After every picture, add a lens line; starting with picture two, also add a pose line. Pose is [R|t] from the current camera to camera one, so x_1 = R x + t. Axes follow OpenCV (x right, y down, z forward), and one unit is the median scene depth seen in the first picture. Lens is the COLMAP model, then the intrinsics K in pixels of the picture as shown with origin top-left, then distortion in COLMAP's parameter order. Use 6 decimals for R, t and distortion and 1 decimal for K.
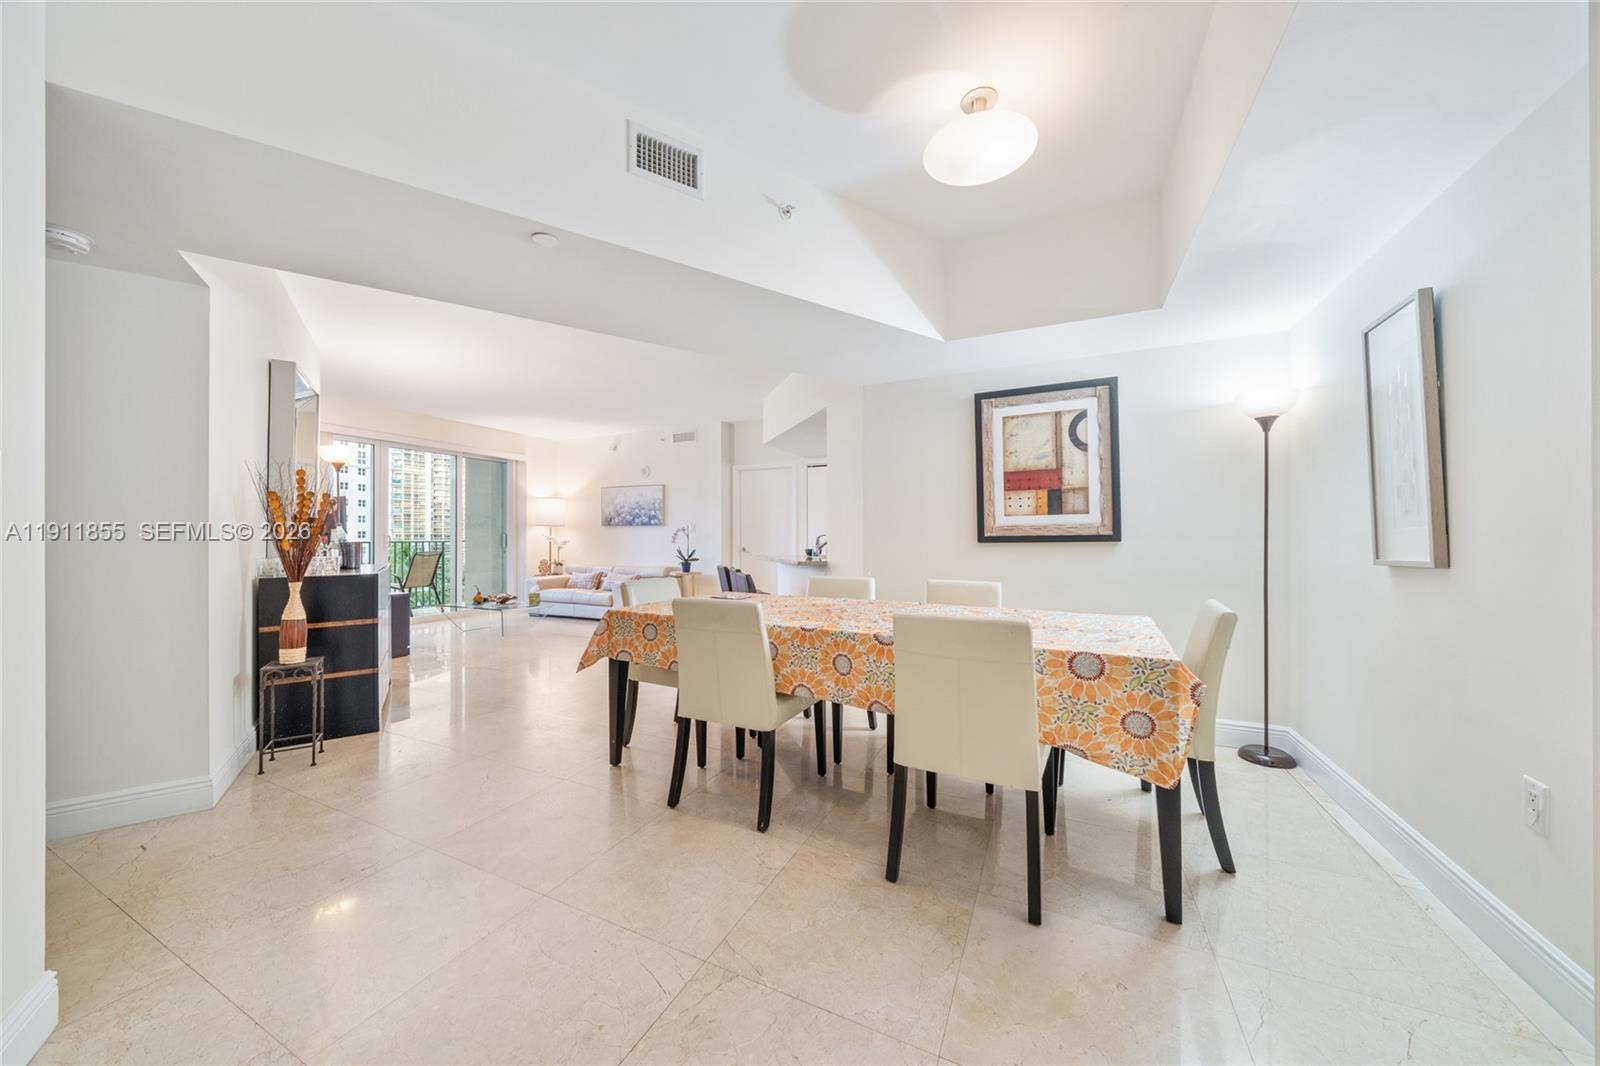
lens RADIAL K [[548.9, 0, 802.9], [0, 548.9, 525.2], [0, 0, 1]] dist [-0.002937, -0.000740]
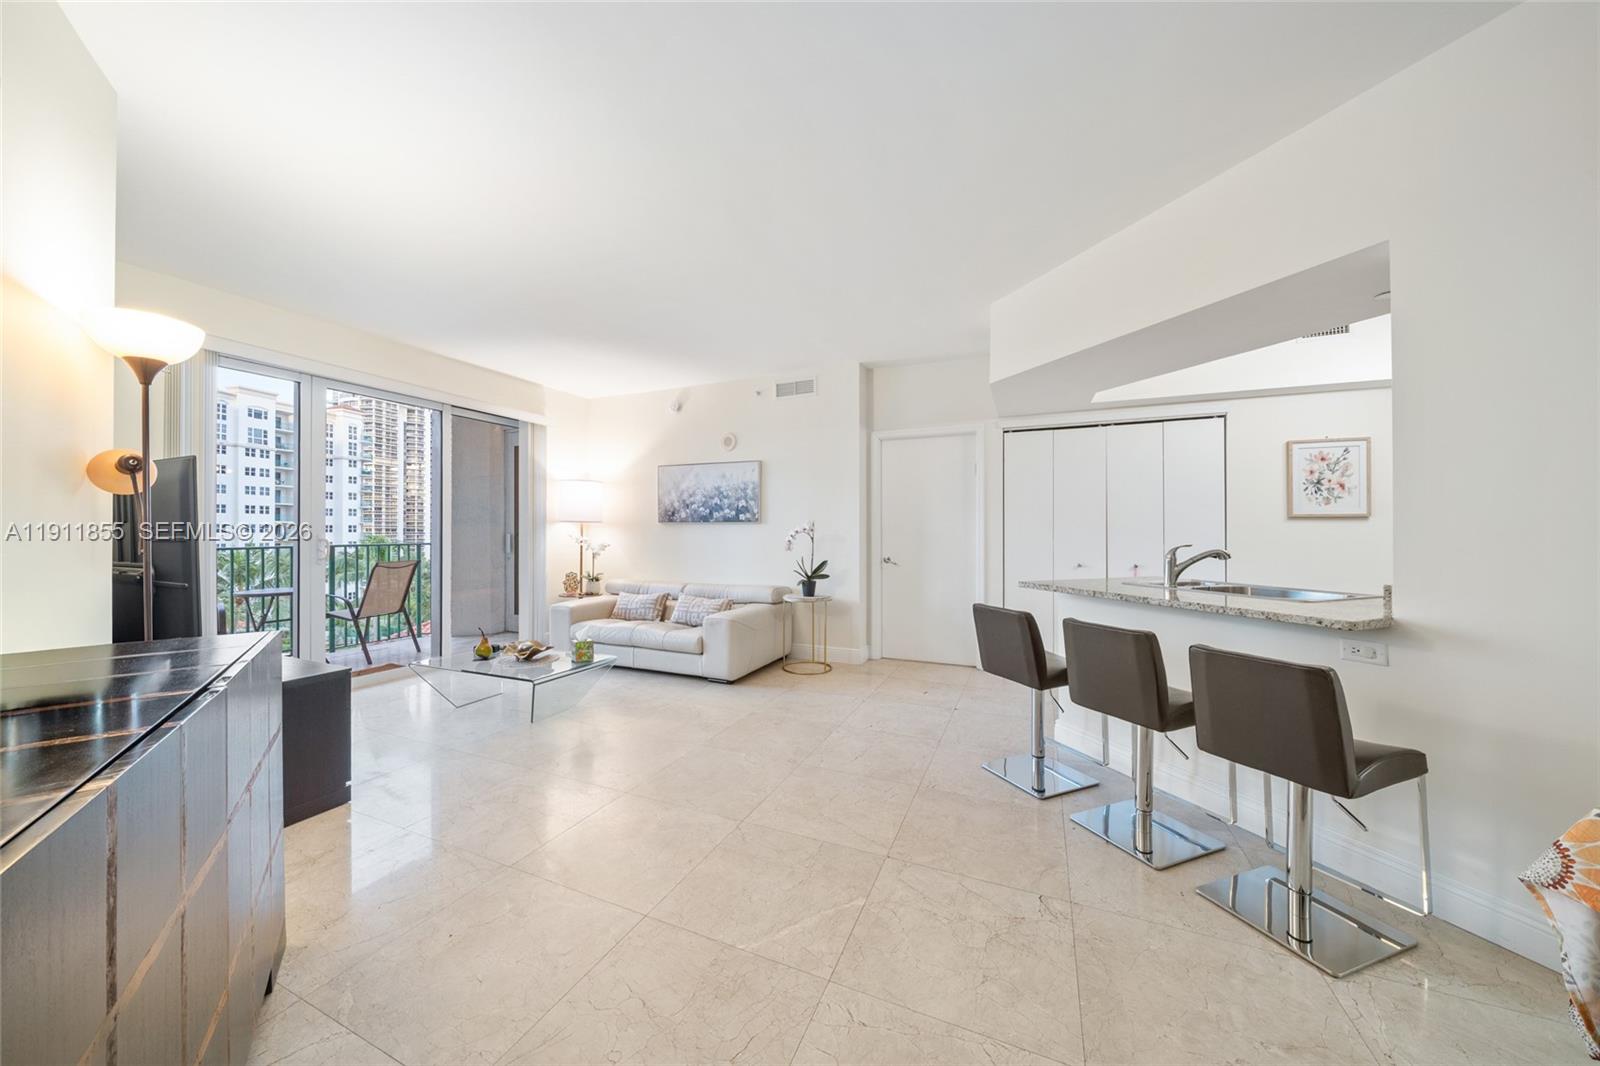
lens RADIAL K [[548.9, 0, 801.5], [0, 548.9, 524.6], [0, 0, 1]] dist [-0.002937, -0.000740]
pose [[0.999486, 0.004091, 0.031804, -0.220274], [-0.004308, 0.999968, 0.006765, -0.001651], [-0.031776, -0.006898, 0.999471, 0.330603]]
